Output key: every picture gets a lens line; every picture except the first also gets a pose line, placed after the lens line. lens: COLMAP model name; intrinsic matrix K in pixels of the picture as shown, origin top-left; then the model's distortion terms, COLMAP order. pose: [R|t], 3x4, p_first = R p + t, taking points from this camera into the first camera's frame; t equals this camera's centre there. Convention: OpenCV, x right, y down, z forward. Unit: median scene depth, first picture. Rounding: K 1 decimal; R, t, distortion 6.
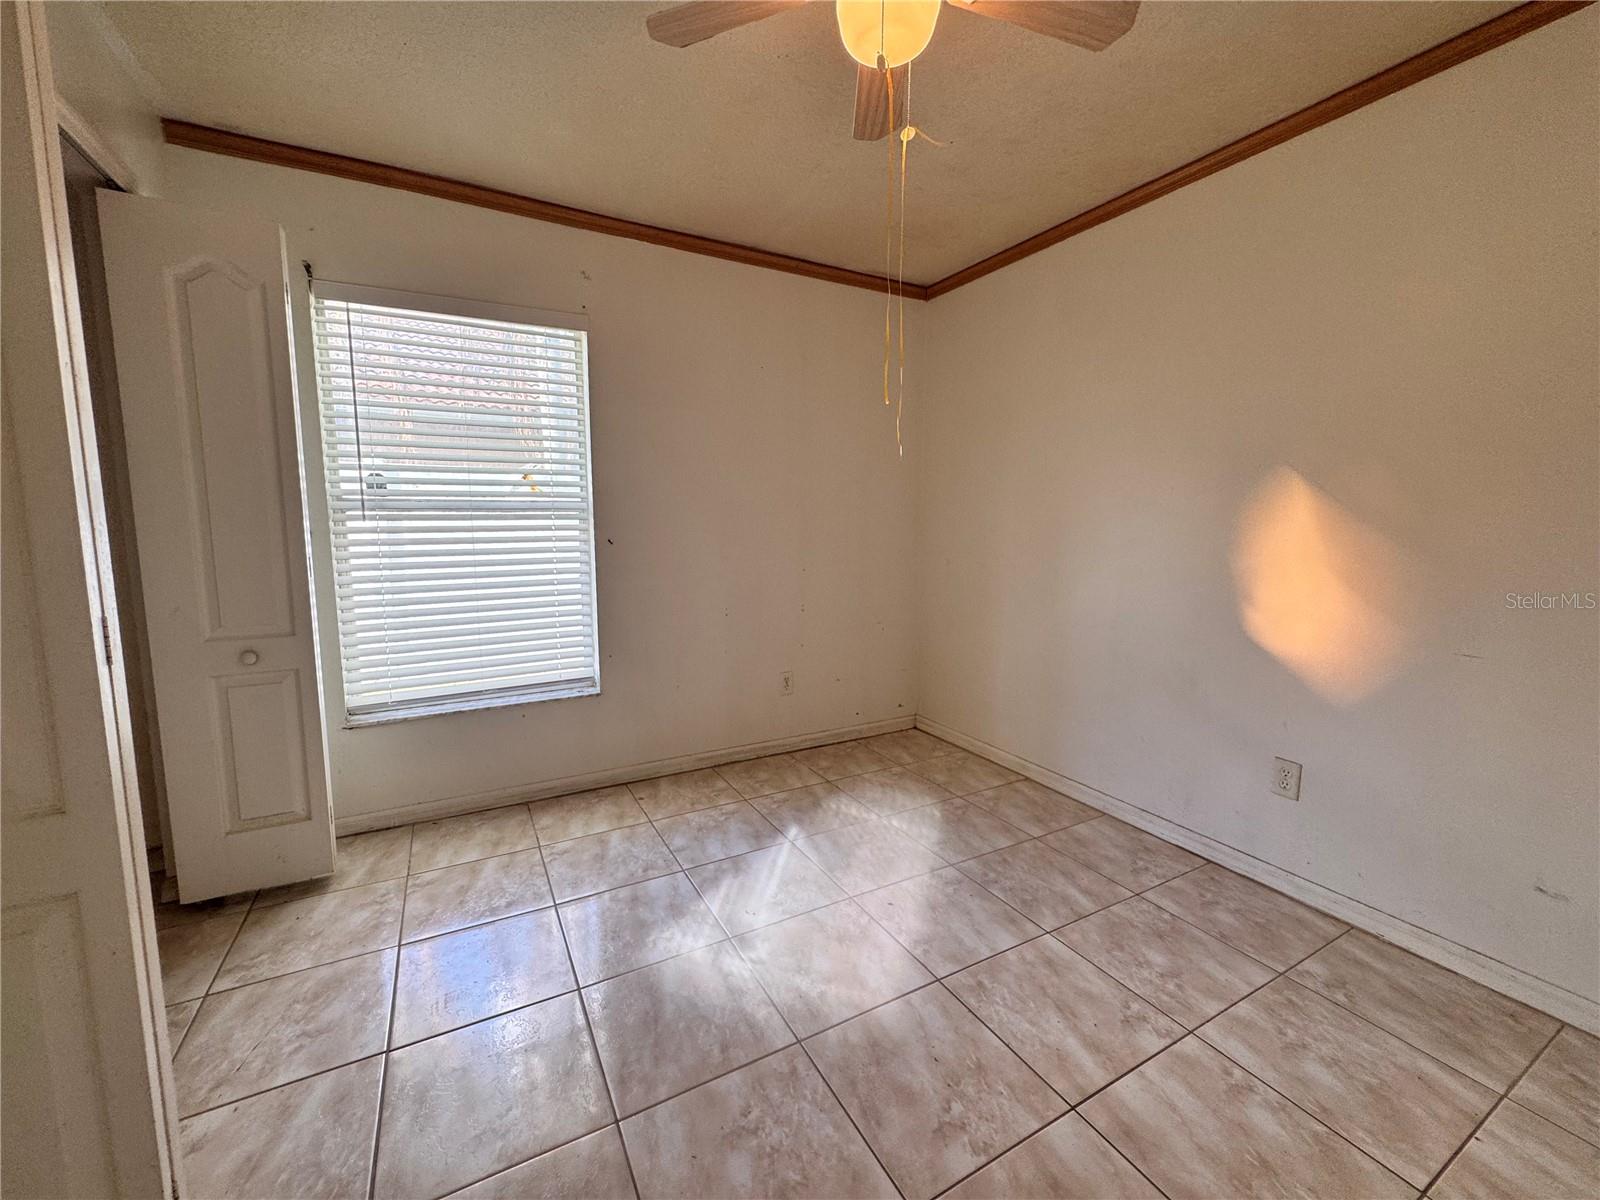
lens RADIAL K [[640.8, 0, 803.6], [0, 640.8, 588.9], [0, 0, 1]] dist [-0.001068, -0.000075]
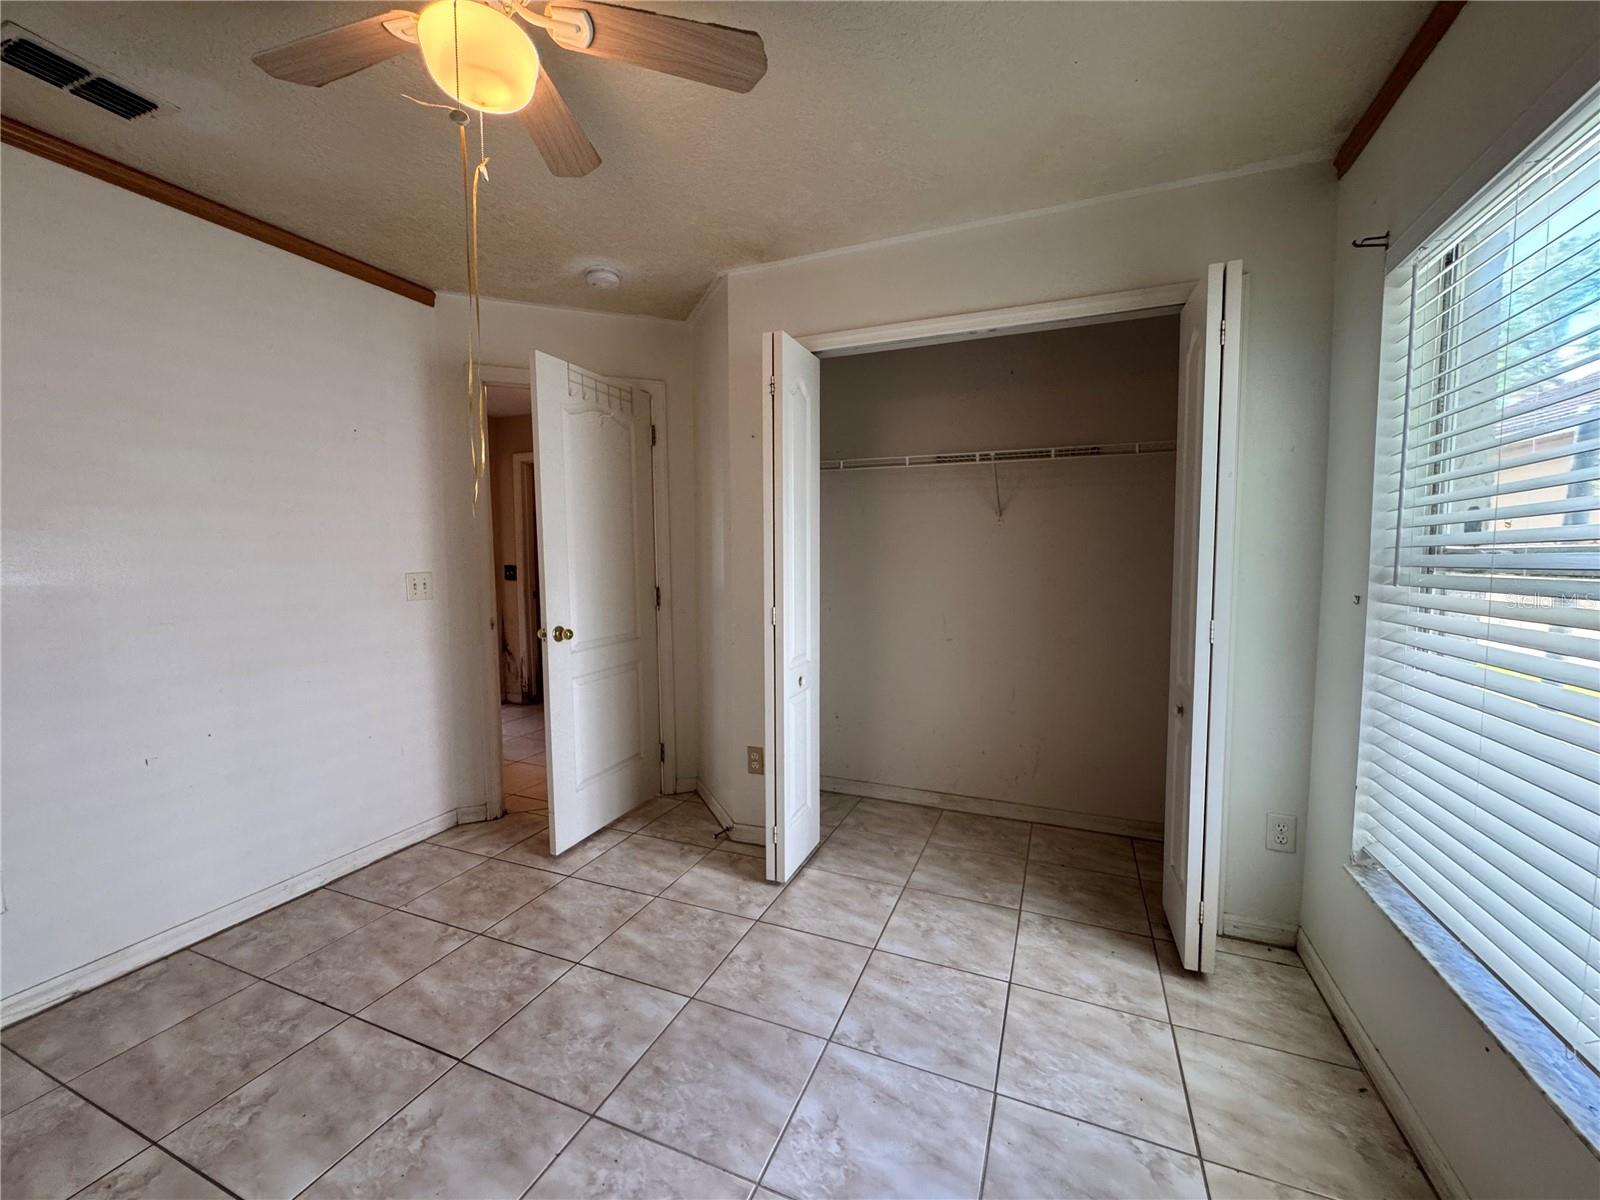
lens RADIAL K [[640.8, 0, 801.9], [0, 640.8, 601.2], [0, 0, 1]] dist [-0.001068, -0.000075]
pose [[-0.781904, 0.044959, -0.621776, 0.299926], [-0.067601, 0.985400, 0.156261, -0.230358], [0.619723, 0.164214, -0.767448, 1.724802]]
